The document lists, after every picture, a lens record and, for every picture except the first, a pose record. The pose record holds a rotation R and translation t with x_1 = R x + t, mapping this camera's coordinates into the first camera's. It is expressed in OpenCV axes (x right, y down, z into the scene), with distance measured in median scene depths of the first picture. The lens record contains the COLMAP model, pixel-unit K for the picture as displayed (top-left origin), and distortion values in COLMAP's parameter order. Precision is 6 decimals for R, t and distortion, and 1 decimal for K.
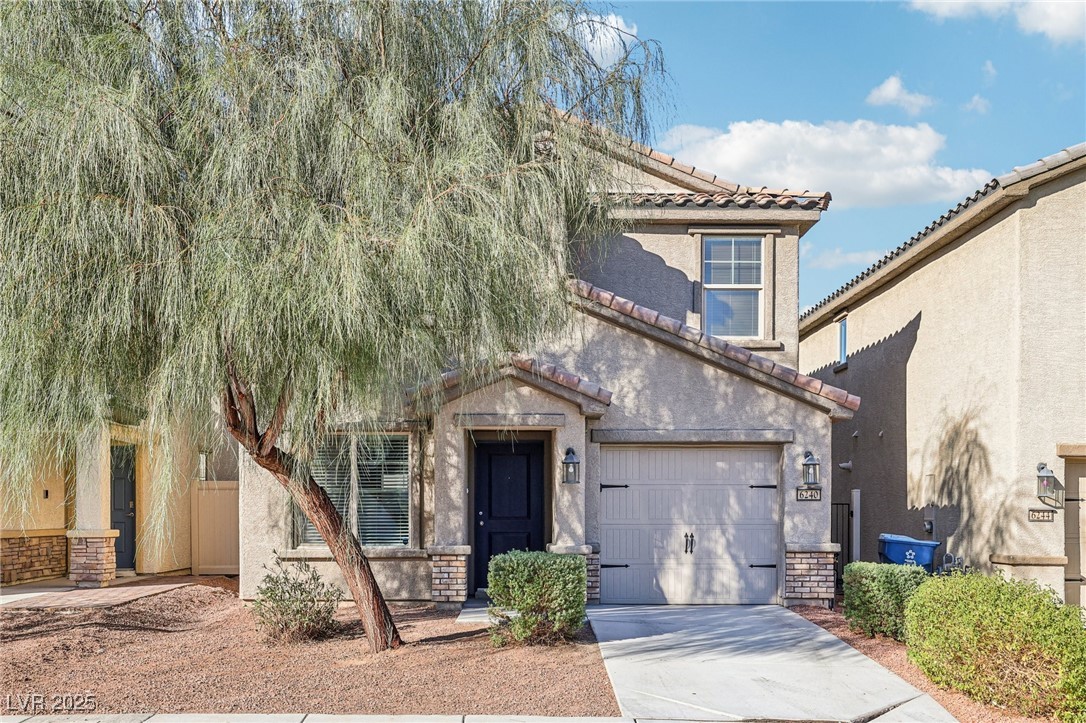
lens RADIAL K [[1122.3, 0, 541.9], [0, 1122.3, 497.9], [0, 0, 1]] dist [-0.007214, 0.130216]
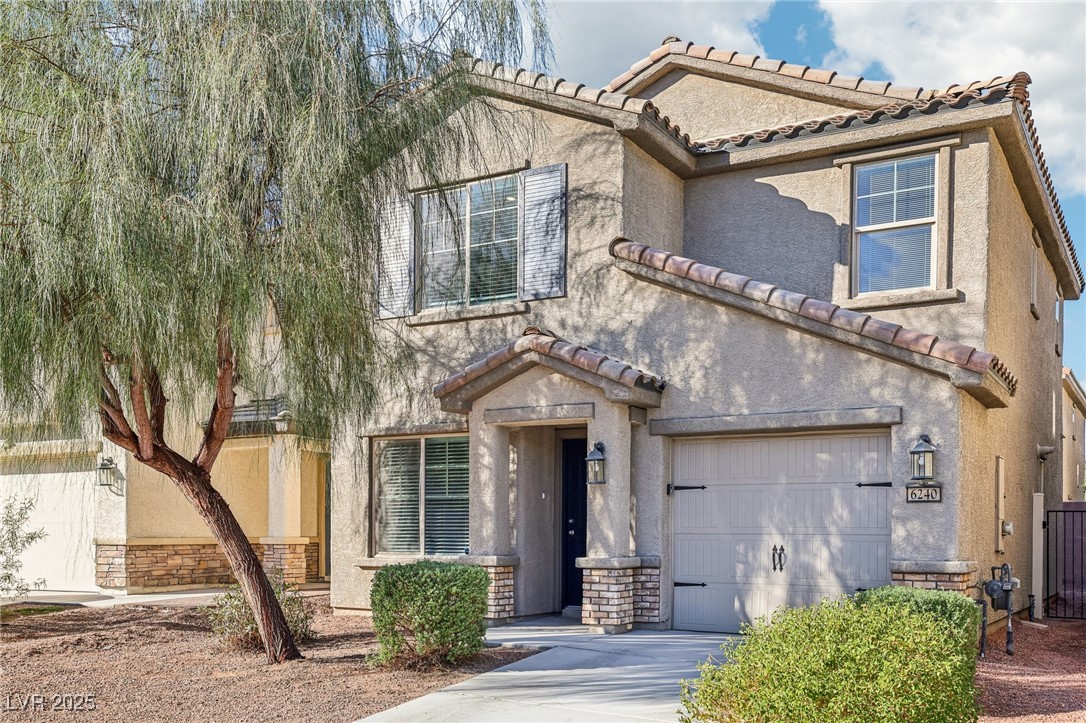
lens RADIAL K [[1122.3, 0, 541.9], [0, 1122.3, 497.9], [0, 0, 1]] dist [-0.007214, 0.130216]
pose [[0.852191, -0.012606, -0.523078, 0.408173], [0.006908, 0.999894, -0.012843, 0.007470], [0.523185, 0.007331, 0.852188, 0.247051]]
